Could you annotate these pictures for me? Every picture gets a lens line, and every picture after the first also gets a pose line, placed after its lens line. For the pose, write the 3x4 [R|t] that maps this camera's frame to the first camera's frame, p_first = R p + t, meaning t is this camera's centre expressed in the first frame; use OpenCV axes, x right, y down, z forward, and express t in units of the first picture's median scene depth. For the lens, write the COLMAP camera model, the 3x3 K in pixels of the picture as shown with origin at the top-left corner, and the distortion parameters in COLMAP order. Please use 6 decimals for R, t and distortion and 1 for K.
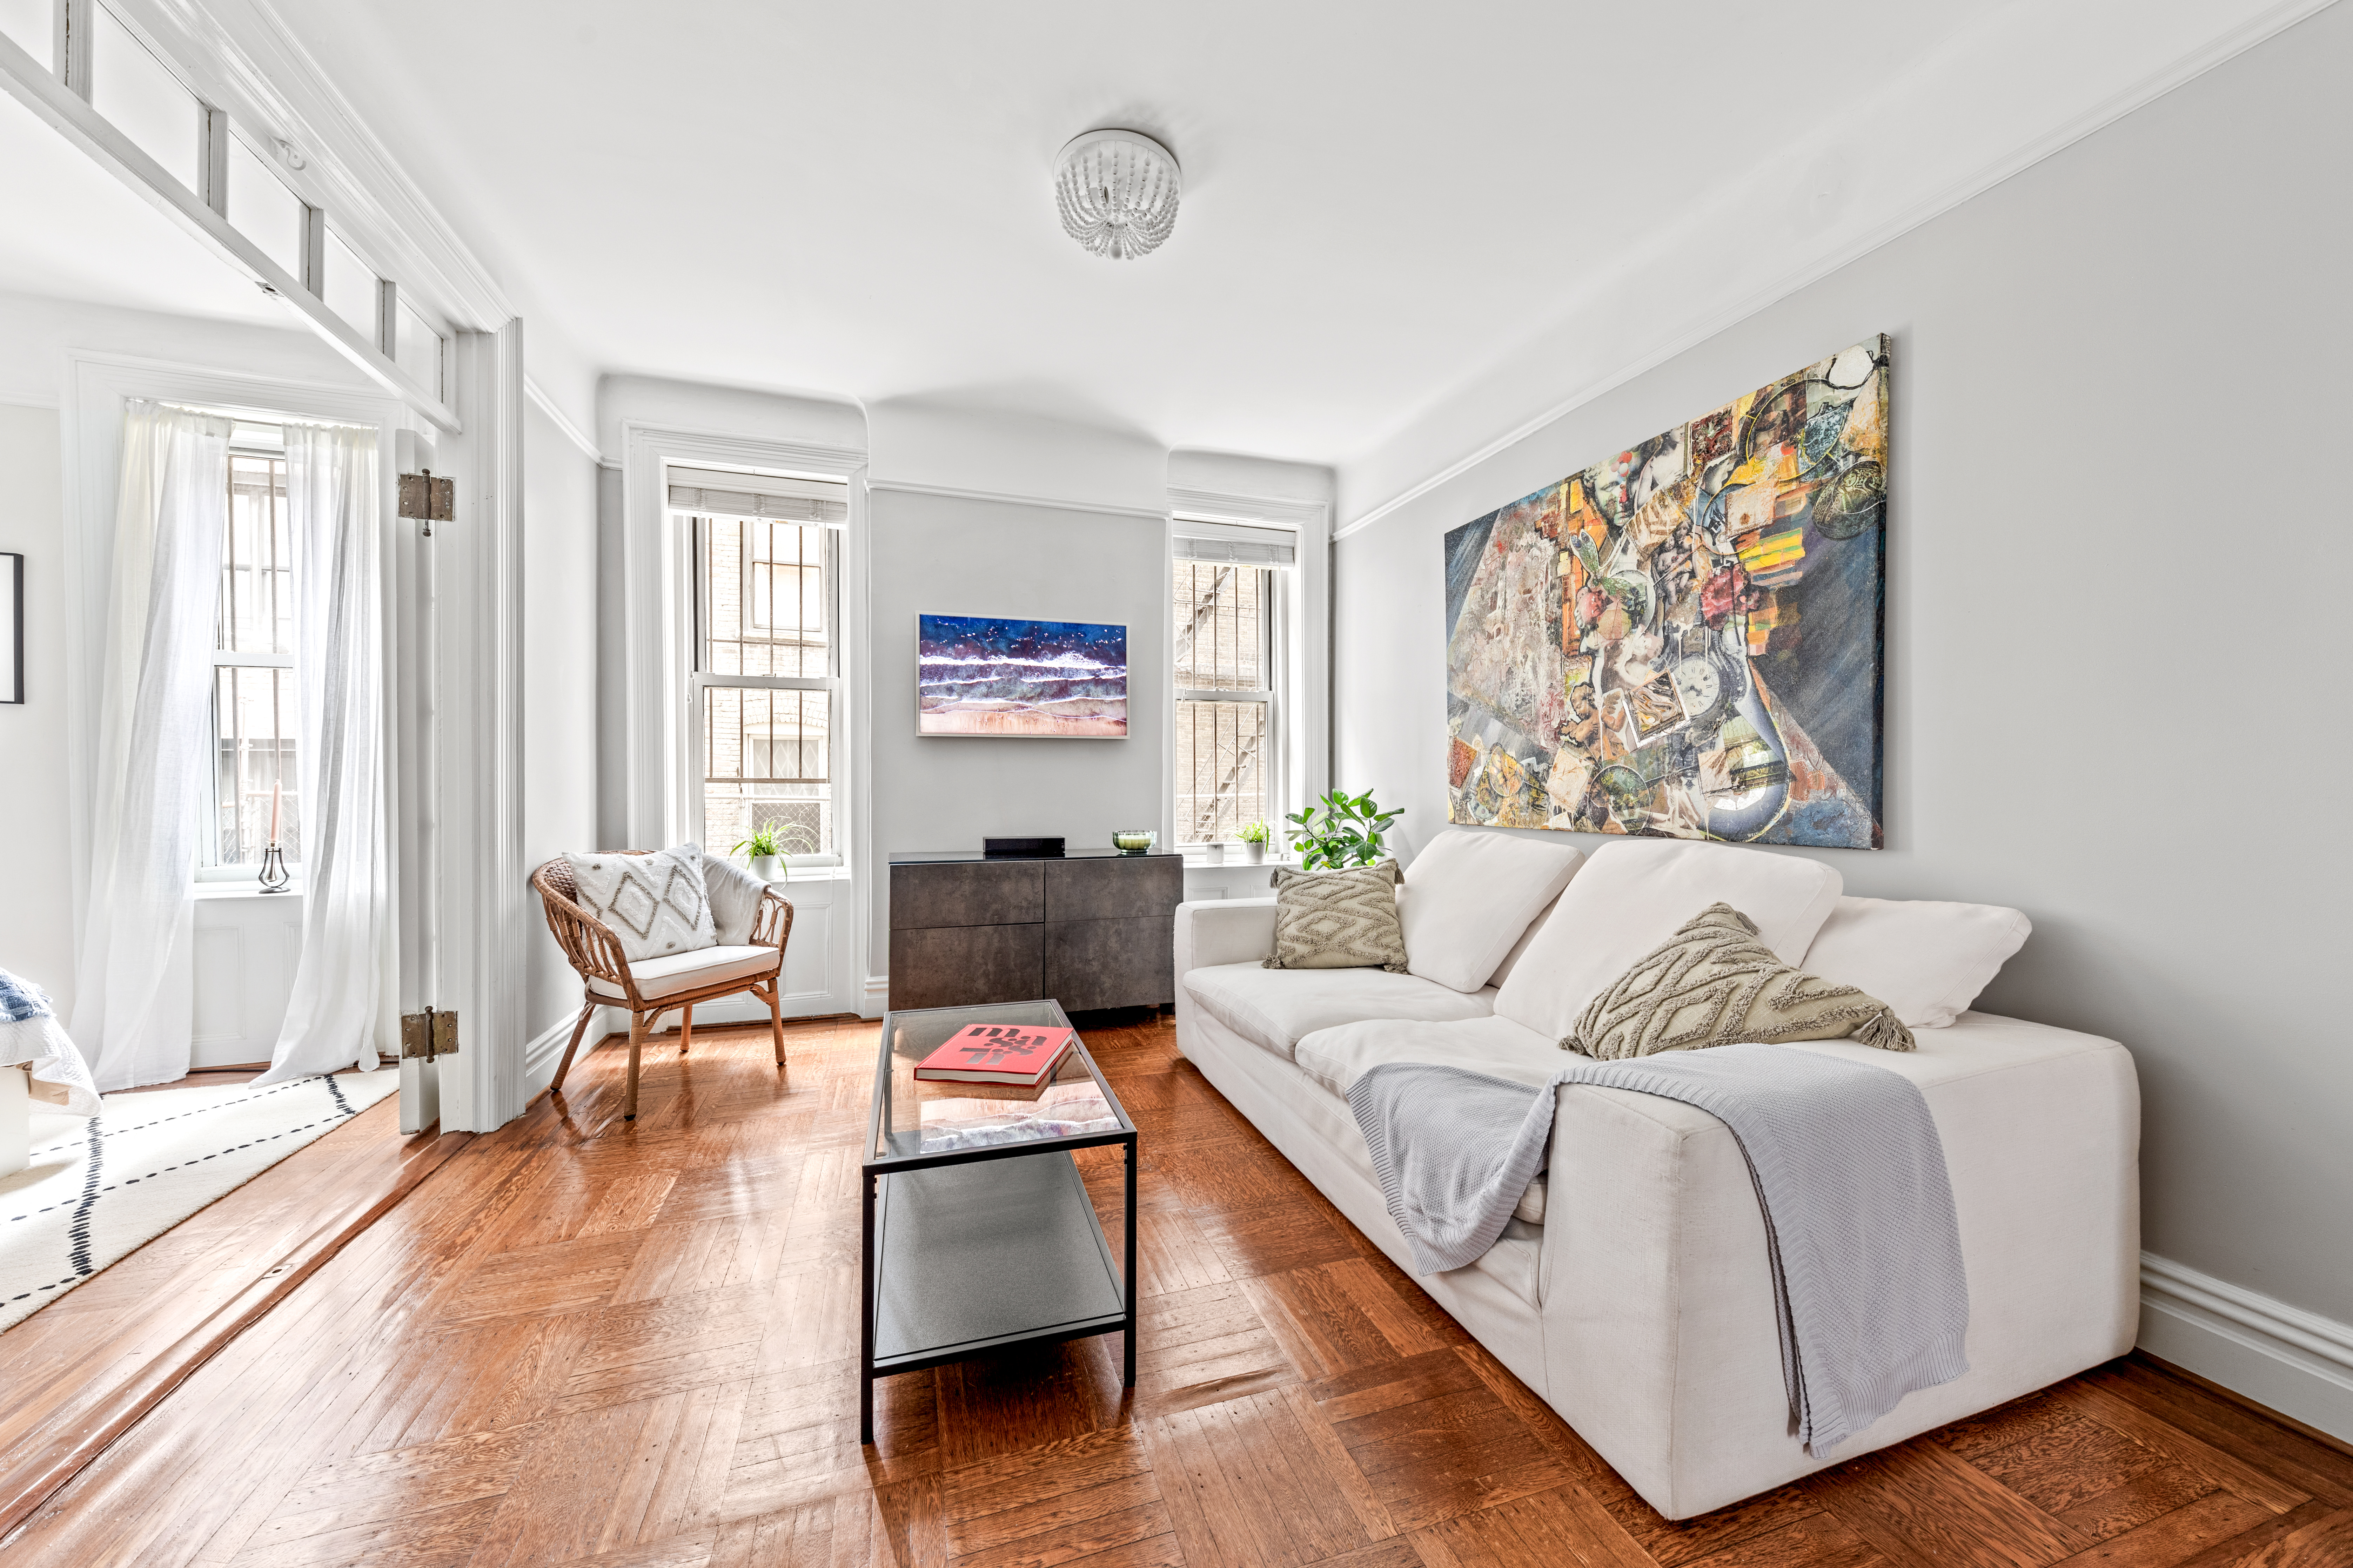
lens RADIAL K [[833.8, 0, 1176.5], [0, 833.8, 784.0], [0, 0, 1]] dist [0.005232, -0.000054]
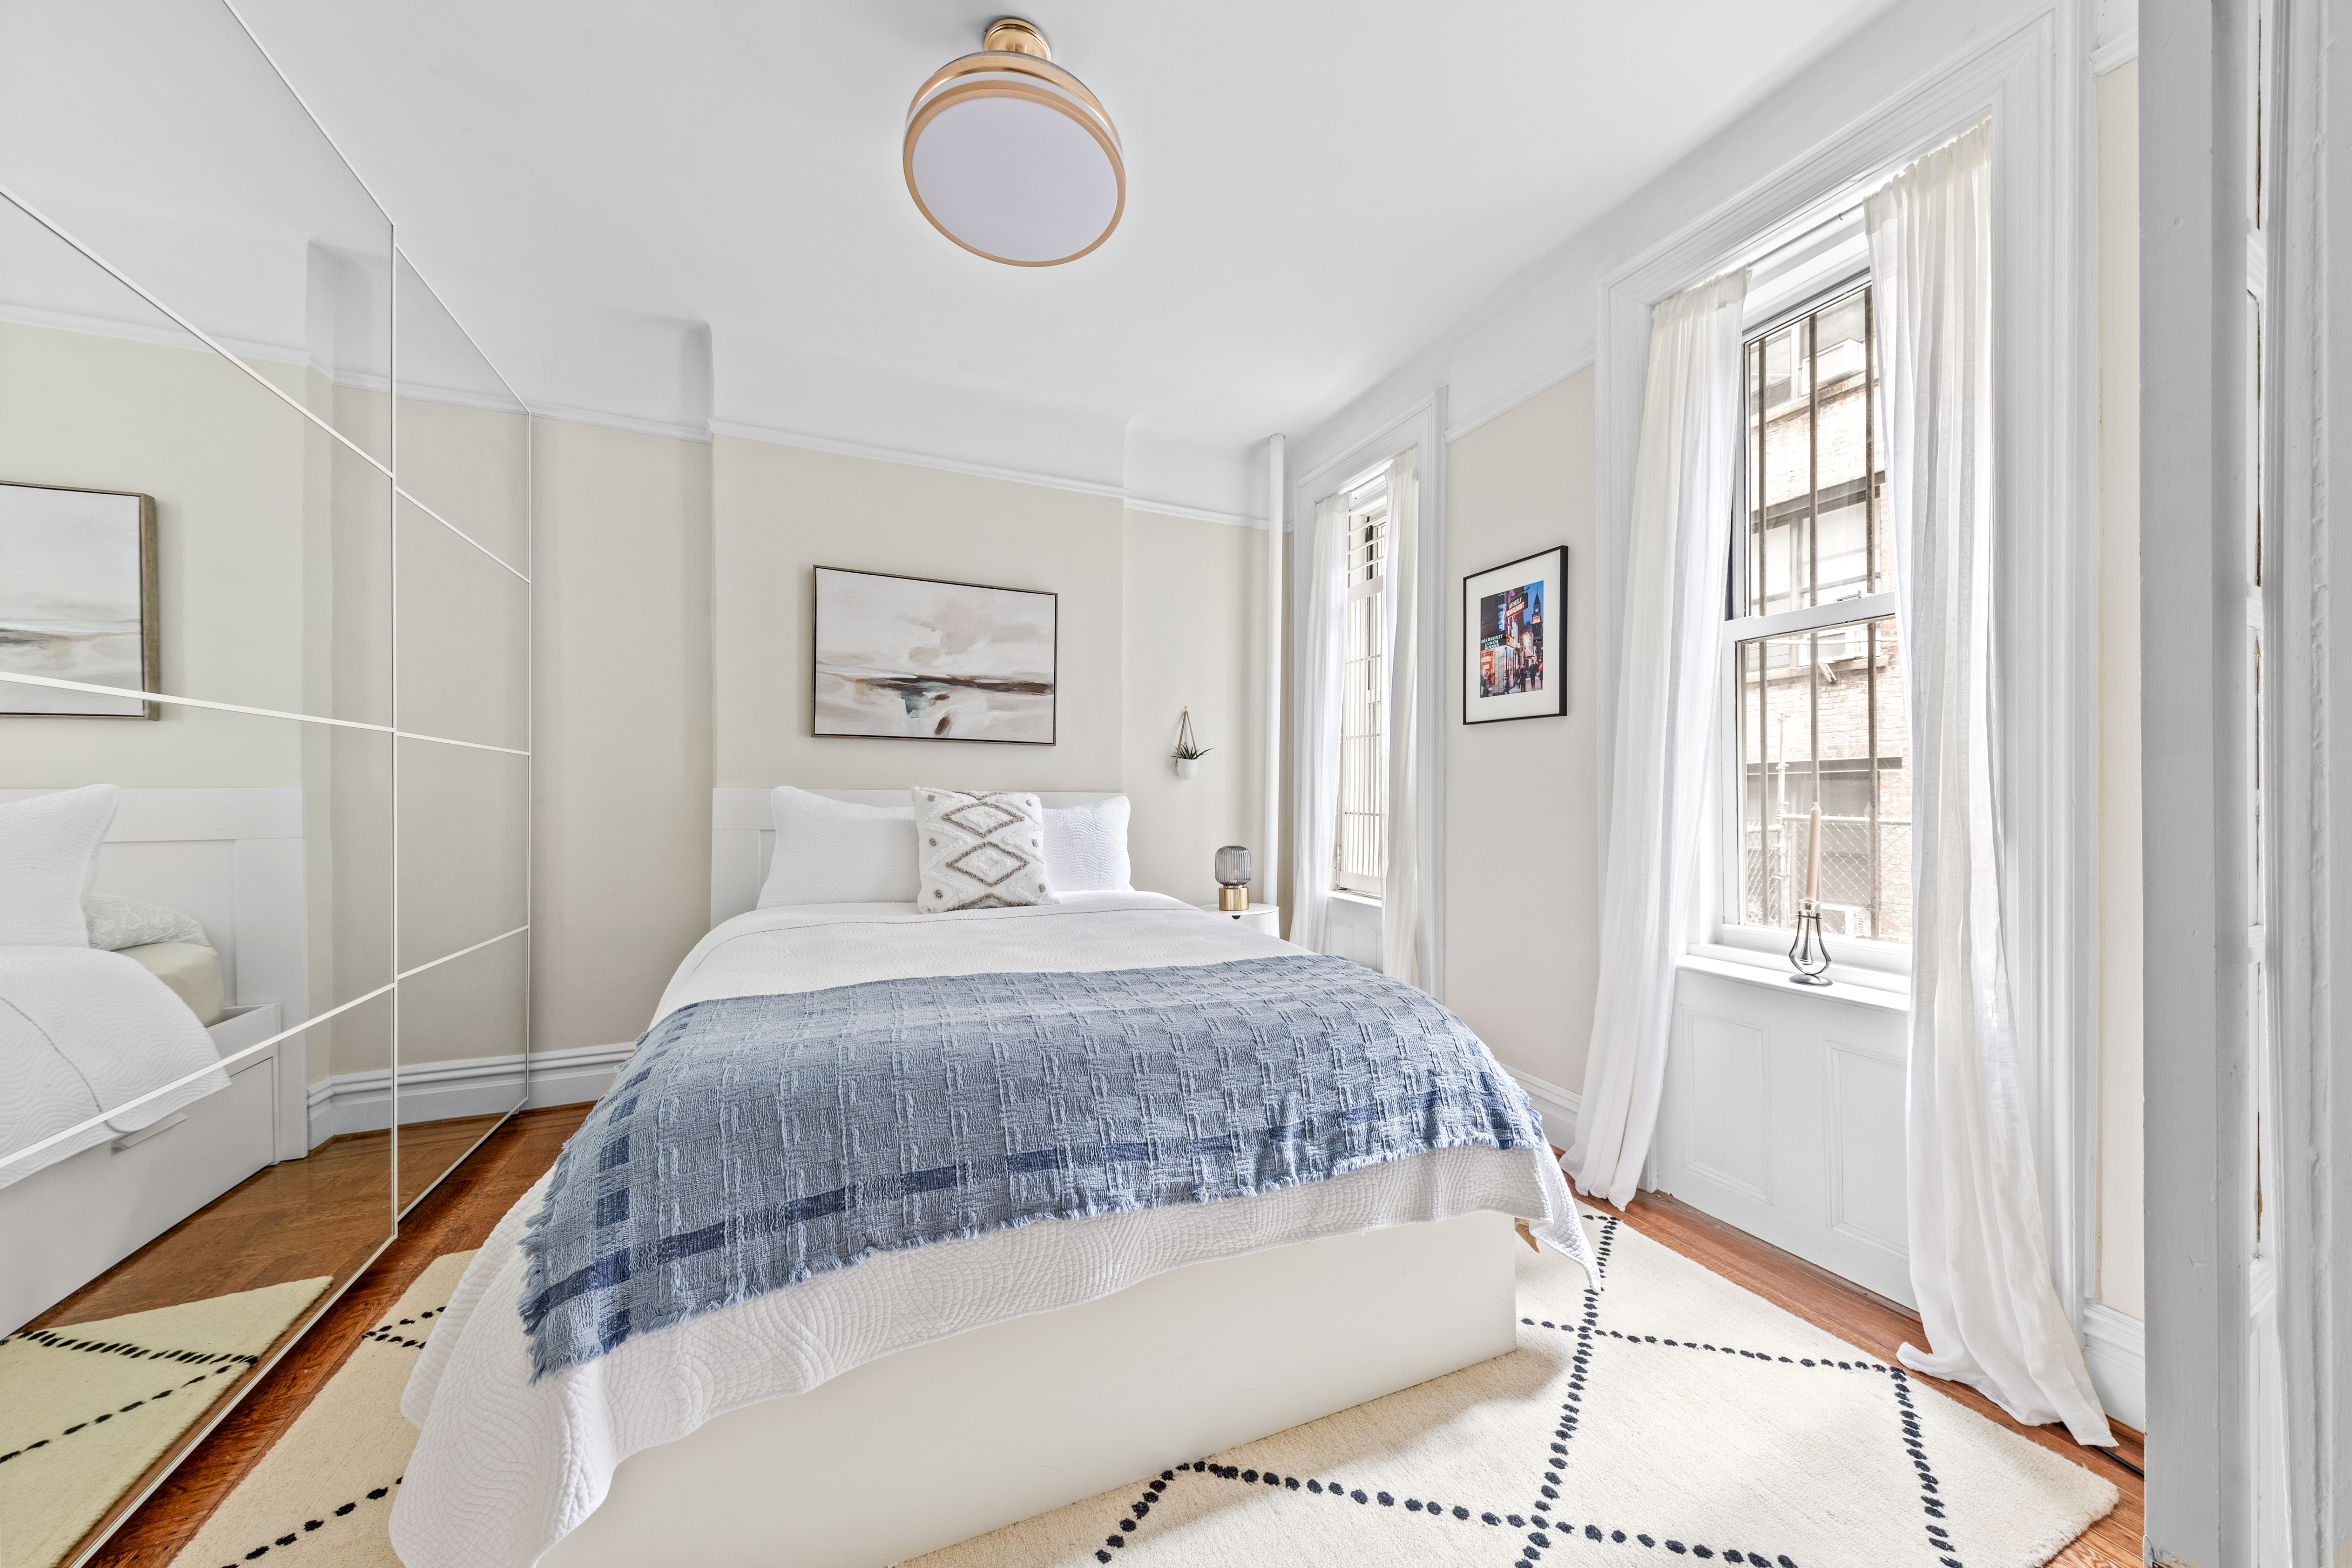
lens RADIAL K [[833.5, 0, 1176.0], [0, 833.5, 784.0], [0, 0, 1]] dist [0.005232, -0.000054]
pose [[0.099621, -0.008021, -0.994993, -0.660457], [-0.015905, 0.999827, -0.009652, -0.011959], [0.994898, 0.016786, 0.099476, 0.614035]]
